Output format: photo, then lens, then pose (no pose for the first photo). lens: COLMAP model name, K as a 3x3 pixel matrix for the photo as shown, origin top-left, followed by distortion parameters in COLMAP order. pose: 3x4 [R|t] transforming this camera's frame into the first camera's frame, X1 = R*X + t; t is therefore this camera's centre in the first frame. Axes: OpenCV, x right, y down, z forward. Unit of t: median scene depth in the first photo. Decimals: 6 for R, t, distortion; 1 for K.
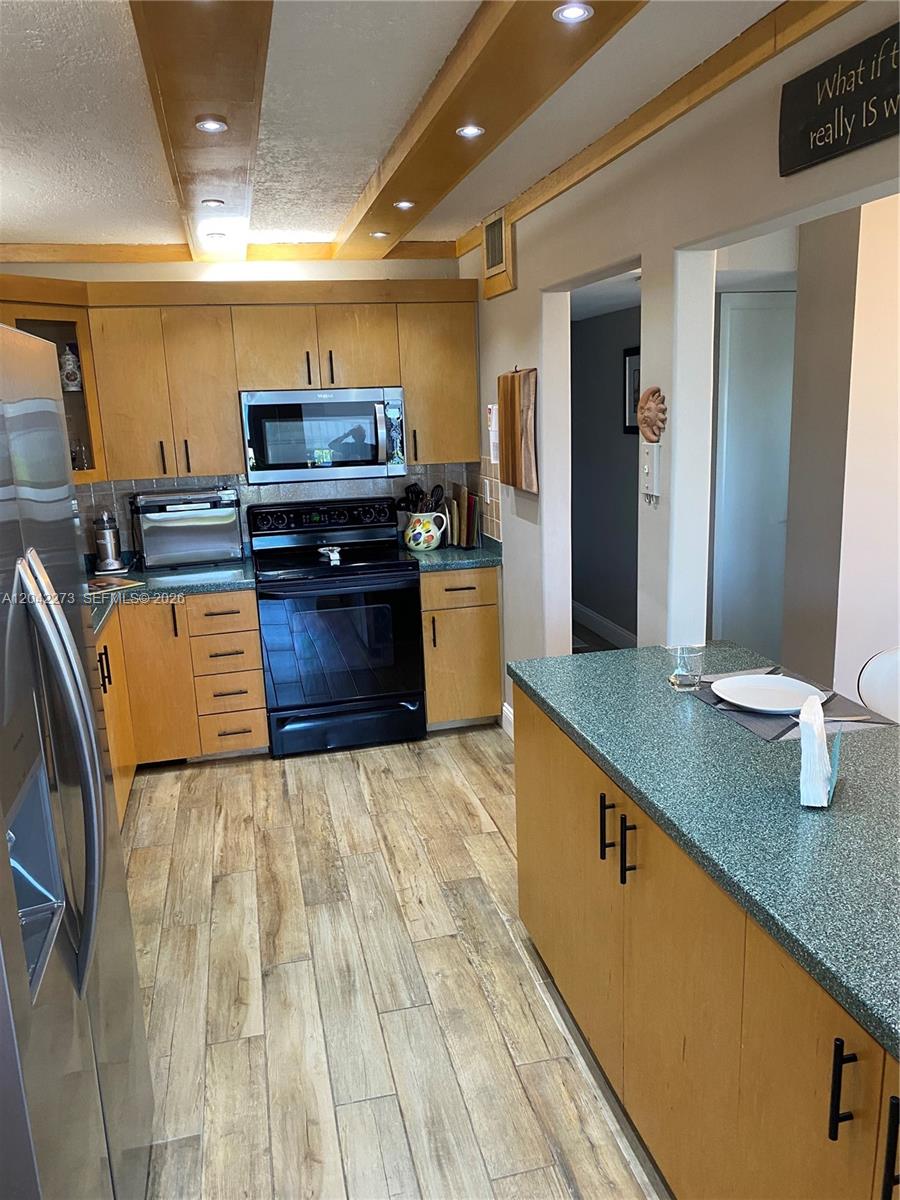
lens RADIAL K [[911.0, 0, 450.0], [0, 911.0, 600.0], [0, 0, 1]] dist [0.116510, -0.282213]
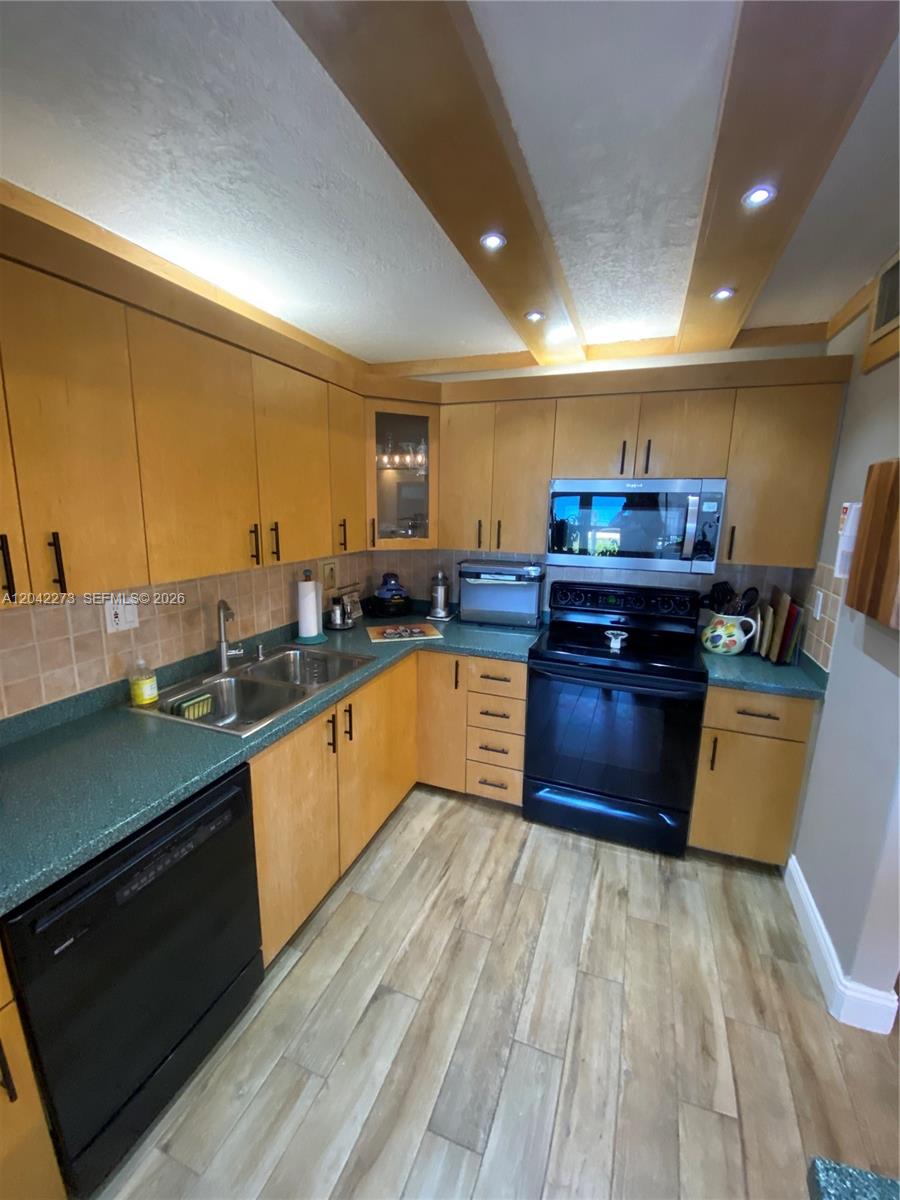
lens RADIAL K [[483.2, 0, 450.0], [0, 483.2, 600.0], [0, 0, 1]] dist [0.028393, -0.025196]
pose [[0.823750, 0.164445, -0.542581, 0.003693], [-0.169413, 0.984682, 0.041234, -0.089088], [0.541050, 0.057954, 0.838991, 0.460939]]
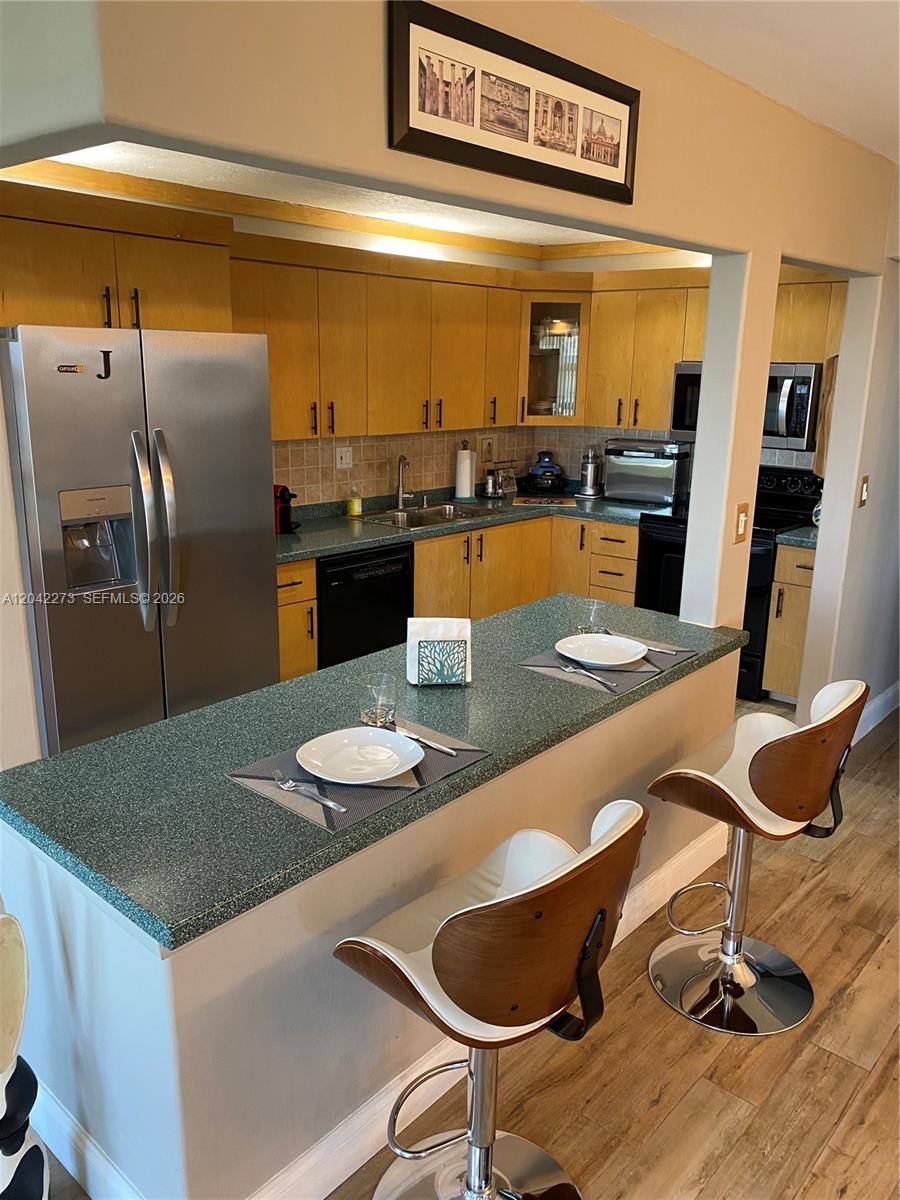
lens RADIAL K [[916.7, 0, 448.9], [0, 916.7, 612.4], [0, 0, 1]] dist [0.111932, -0.145046]
pose [[0.568946, 0.263793, -0.778918, 0.604629], [-0.212382, 0.962158, 0.170719, -0.055927], [0.794477, 0.068298, 0.603441, 0.065788]]
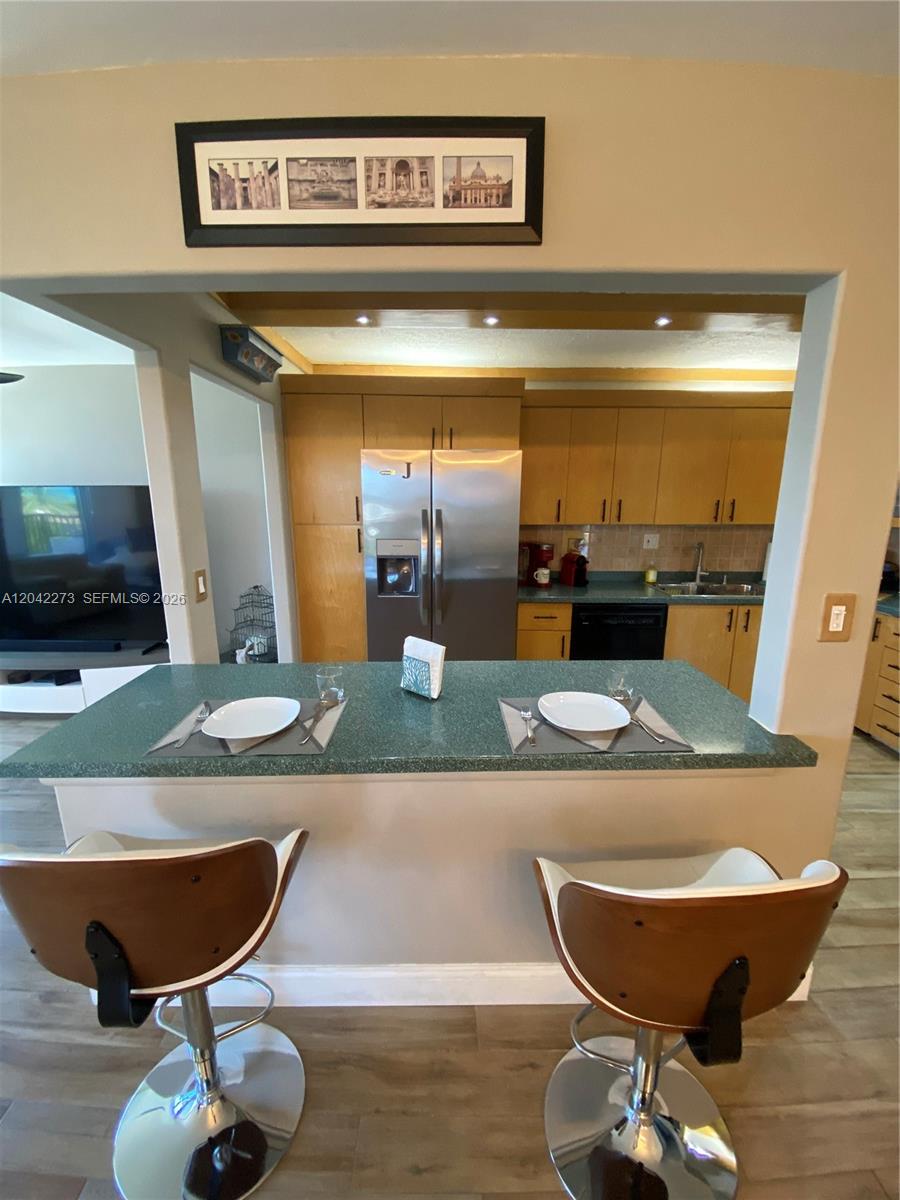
lens RADIAL K [[484.9, 0, 446.8], [0, 484.9, 602.1], [0, 0, 1]] dist [0.016829, -0.017381]
pose [[-0.239807, 0.240090, -0.940664, 0.497683], [-0.199527, 0.936064, 0.289782, -0.093807], [0.950096, 0.257180, -0.176570, 0.481681]]
